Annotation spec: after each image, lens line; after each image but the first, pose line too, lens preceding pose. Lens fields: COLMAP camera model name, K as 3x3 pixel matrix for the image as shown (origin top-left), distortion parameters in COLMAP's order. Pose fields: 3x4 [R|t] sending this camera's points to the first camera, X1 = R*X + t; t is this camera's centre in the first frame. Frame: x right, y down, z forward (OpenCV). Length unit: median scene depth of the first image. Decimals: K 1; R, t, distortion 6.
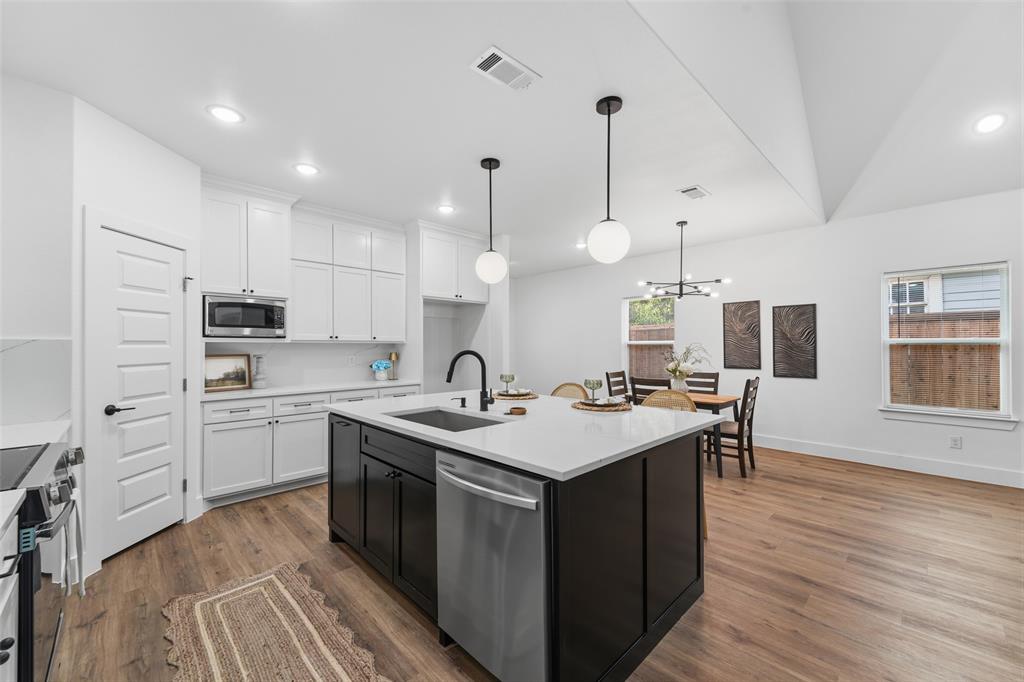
lens RADIAL K [[406.9, 0, 502.8], [0, 406.9, 340.1], [0, 0, 1]] dist [0.007384, -0.001742]
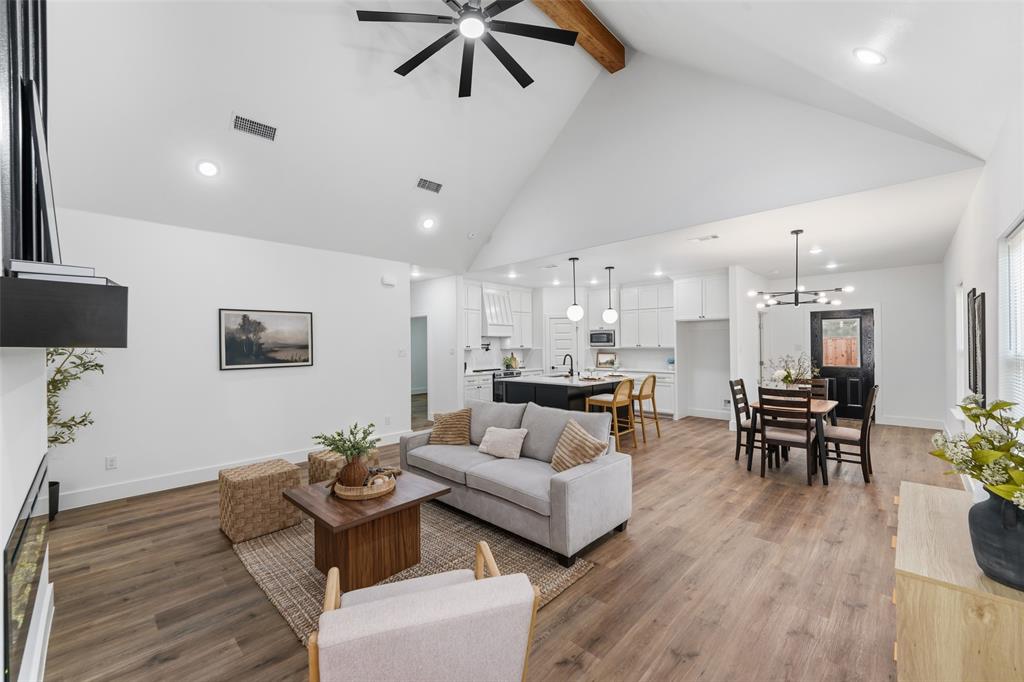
lens RADIAL K [[406.9, 0, 503.8], [0, 406.9, 340.4], [0, 0, 1]] dist [0.007384, -0.001742]
pose [[0.026162, -0.007695, -0.999628, 1.708689], [0.024617, 0.999672, -0.007051, -0.037405], [0.999355, -0.024423, 0.026343, 0.299961]]
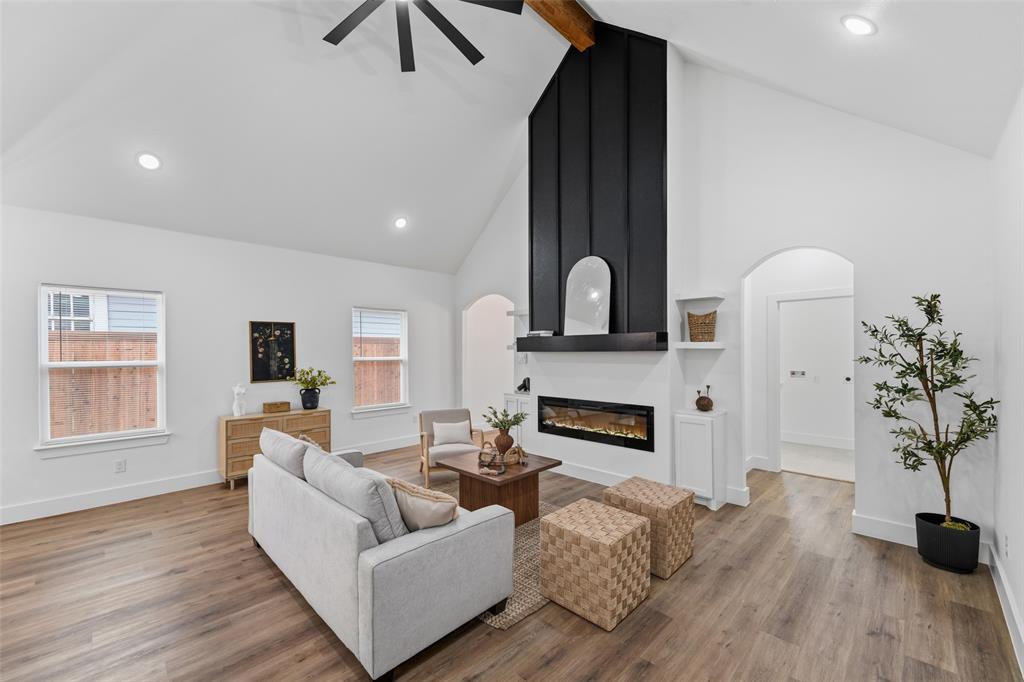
lens RADIAL K [[406.9, 0, 502.7], [0, 406.9, 354.1], [0, 0, 1]] dist [0.007384, -0.001742]
pose [[-0.020095, -0.008111, 0.999765, 0.095116], [-0.009748, 0.999921, 0.007917, -0.041377], [-0.999751, -0.009587, -0.020173, 0.093595]]
